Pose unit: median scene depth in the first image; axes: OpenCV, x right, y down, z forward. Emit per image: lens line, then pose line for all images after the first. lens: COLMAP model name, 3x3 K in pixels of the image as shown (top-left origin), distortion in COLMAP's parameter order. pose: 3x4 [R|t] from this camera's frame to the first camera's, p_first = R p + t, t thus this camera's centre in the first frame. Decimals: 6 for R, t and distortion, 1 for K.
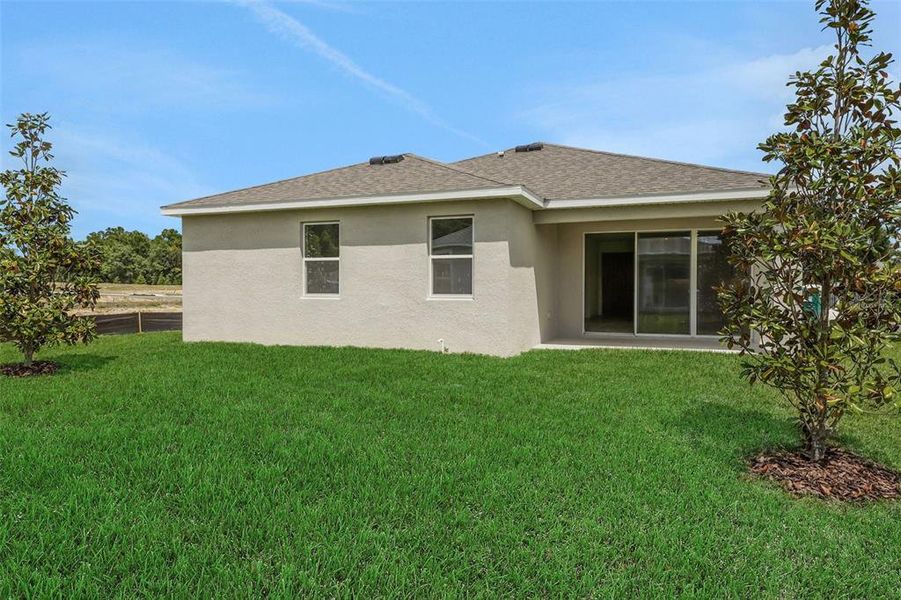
lens RADIAL K [[437.8, 0, 449.8], [0, 437.8, 295.0], [0, 0, 1]] dist [0.011476, -0.001782]
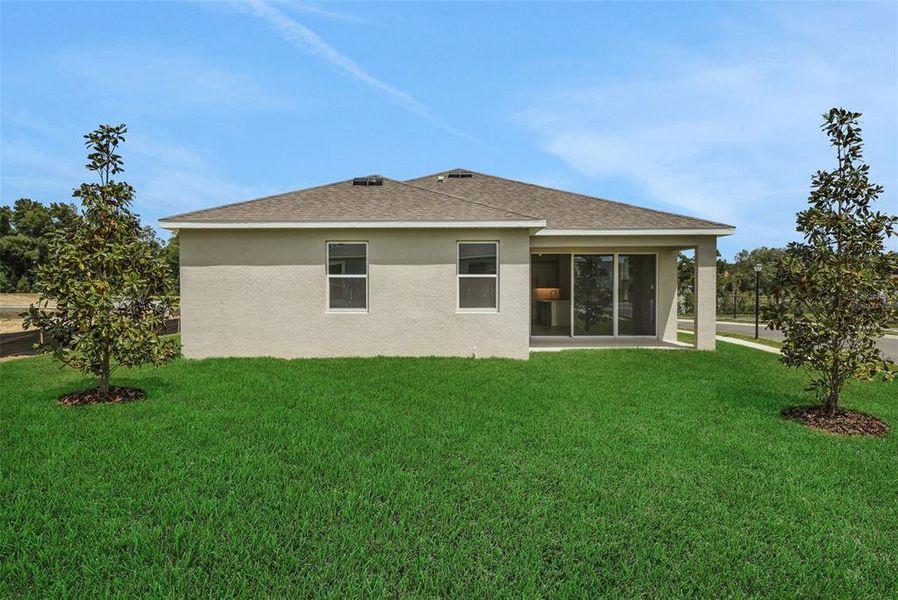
lens RADIAL K [[407.5, 0, 450.8], [0, 407.5, 303.3], [0, 0, 1]] dist [0.017186, 0.000361]
pose [[0.964922, -0.009579, 0.262363, -0.328538], [0.008698, 0.999952, 0.004518, -0.018522], [-0.262393, -0.002078, 0.964959, -0.031956]]
